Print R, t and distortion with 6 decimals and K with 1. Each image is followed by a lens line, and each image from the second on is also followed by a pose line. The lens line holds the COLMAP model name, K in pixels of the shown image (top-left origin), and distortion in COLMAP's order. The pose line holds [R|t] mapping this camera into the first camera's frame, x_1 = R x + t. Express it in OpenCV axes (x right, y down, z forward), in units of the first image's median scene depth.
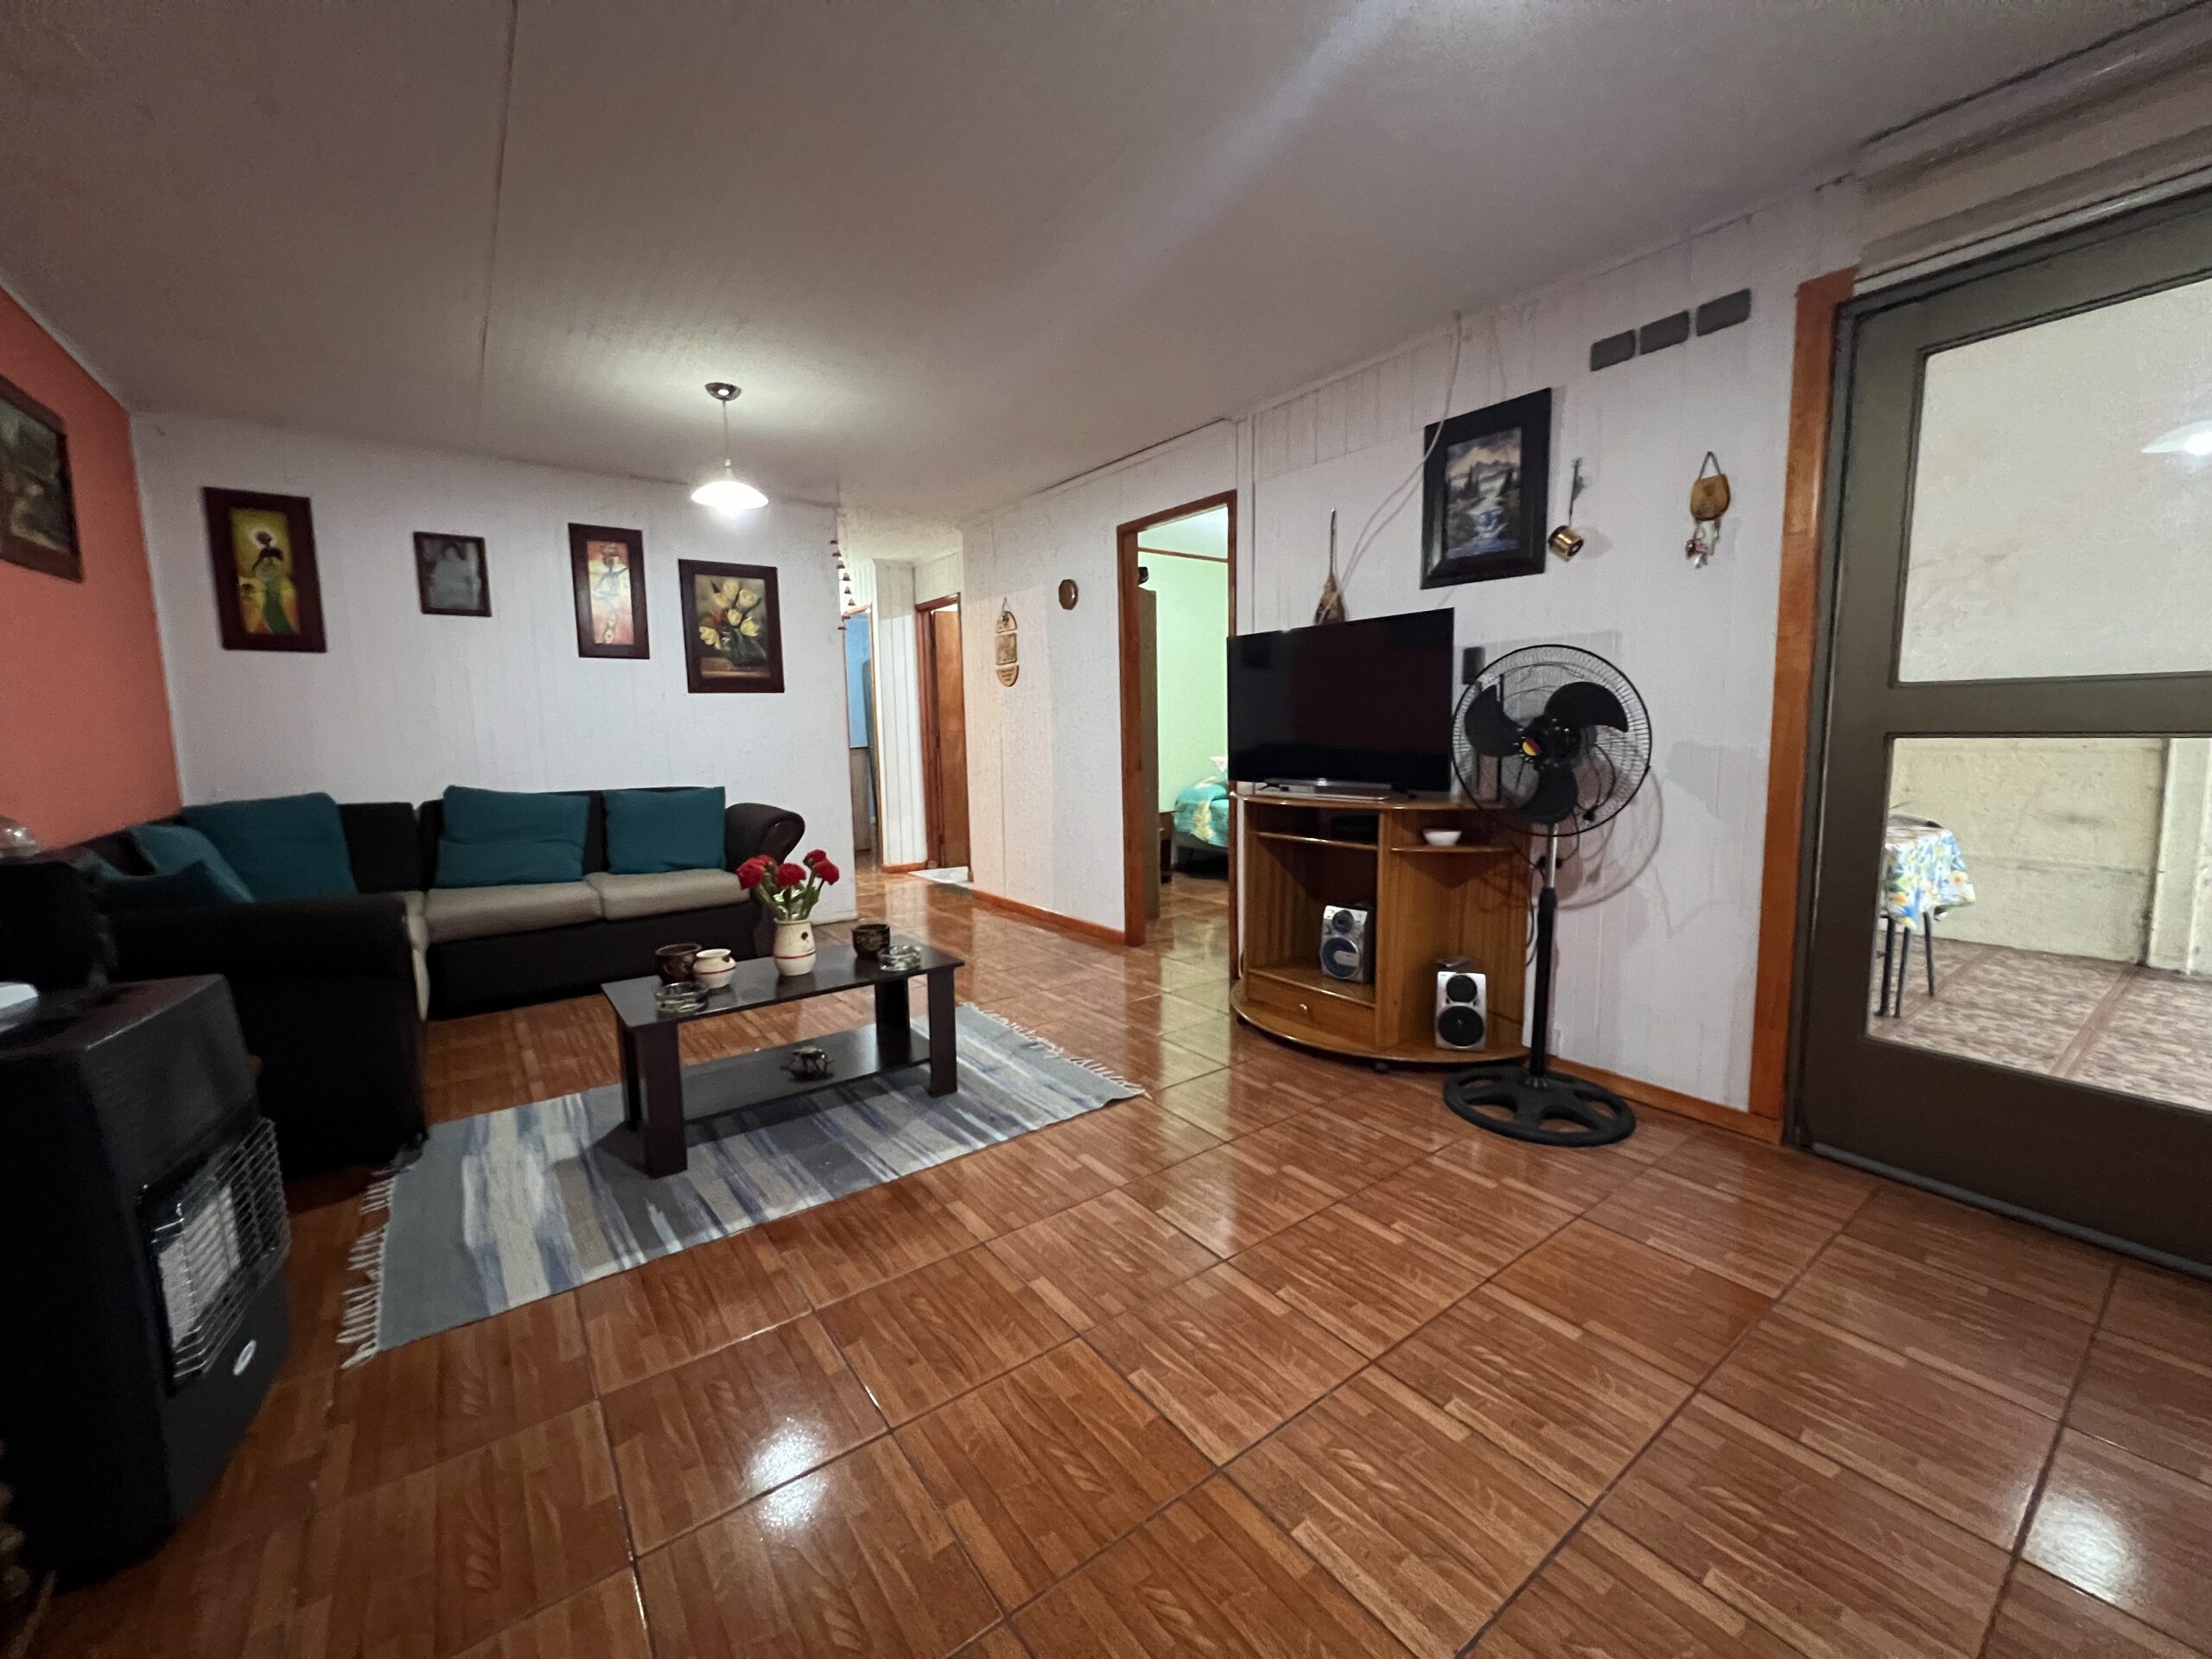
lens RADIAL K [[883.8, 0, 1096.7], [0, 883.8, 823.2], [0, 0, 1]] dist [-0.001934, 0.000581]
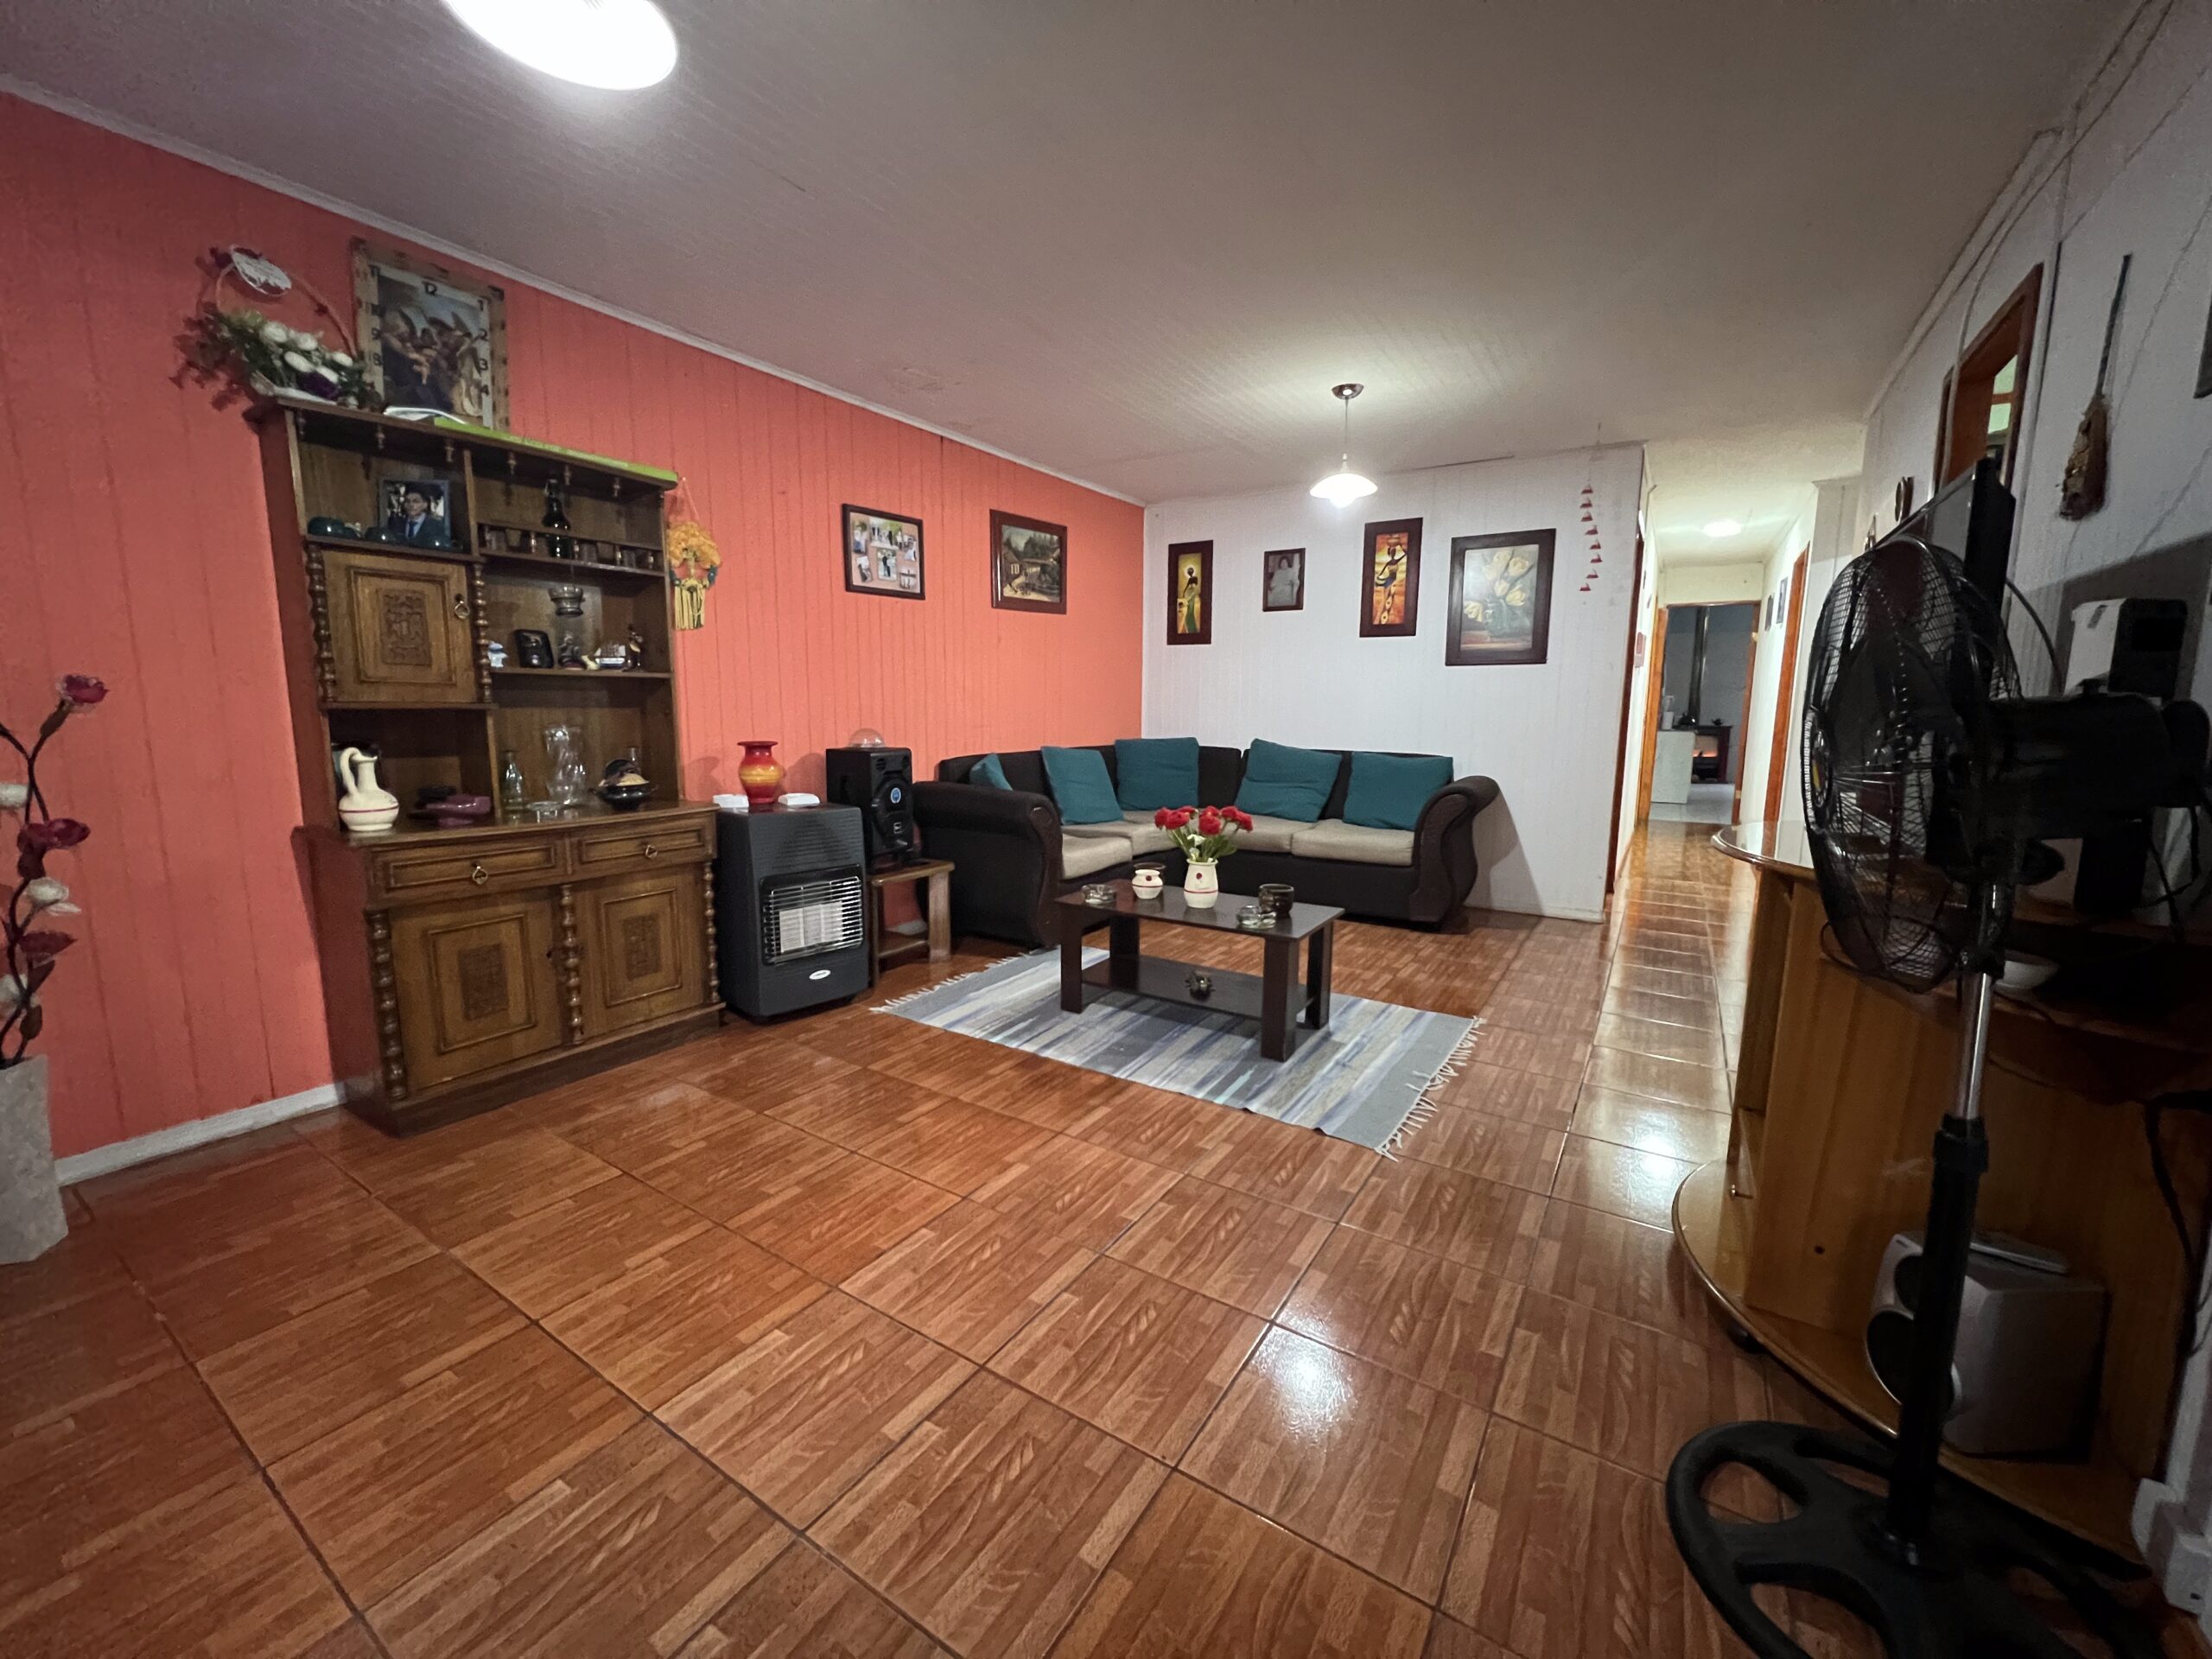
lens RADIAL K [[883.8, 0, 1103.3], [0, 883.8, 830.1], [0, 0, 1]] dist [-0.001934, 0.000581]
pose [[0.351505, 0.156016, -0.923094, 0.715900], [-0.117564, 0.985567, 0.121807, -0.063938], [0.928775, 0.065707, 0.364774, 0.450500]]
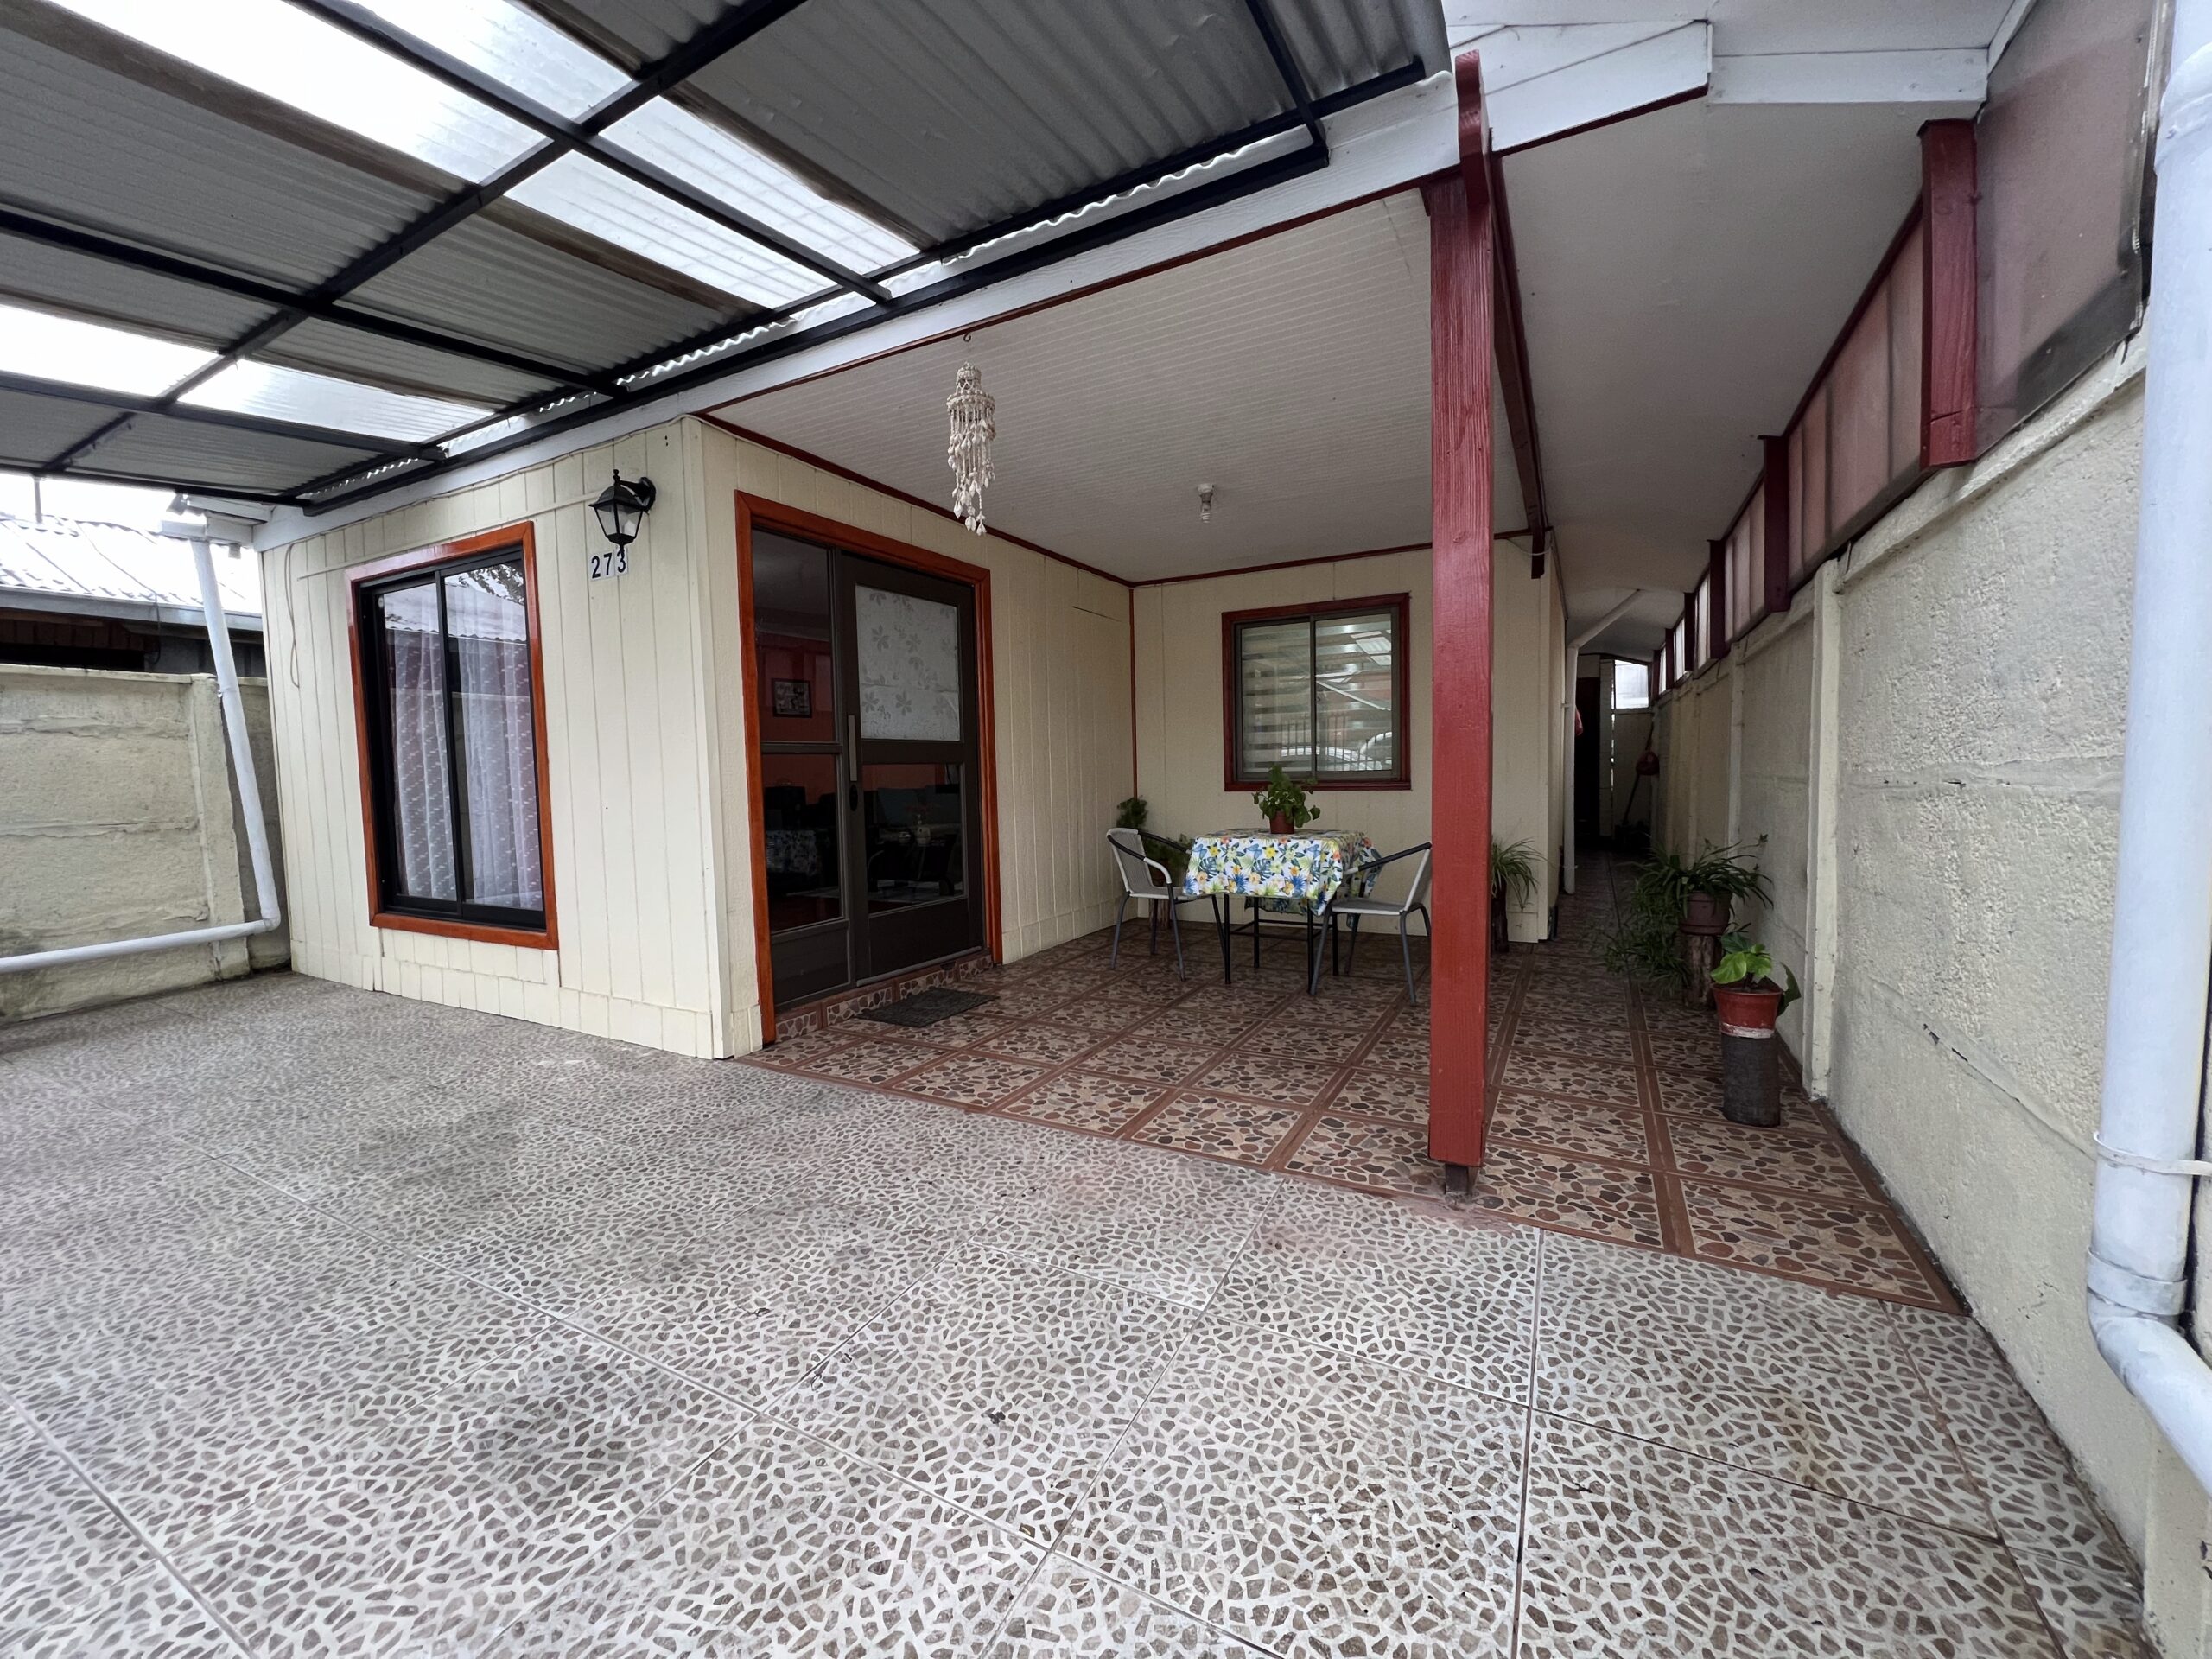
lens RADIAL K [[883.8, 0, 1094.6], [0, 883.8, 828.2], [0, 0, 1]] dist [-0.001934, 0.000581]
pose [[0.418559, 0.068342, -0.905615, 2.606851], [-0.085237, 0.995719, 0.035747, -0.034425], [0.904181, 0.062230, 0.422592, 0.284005]]
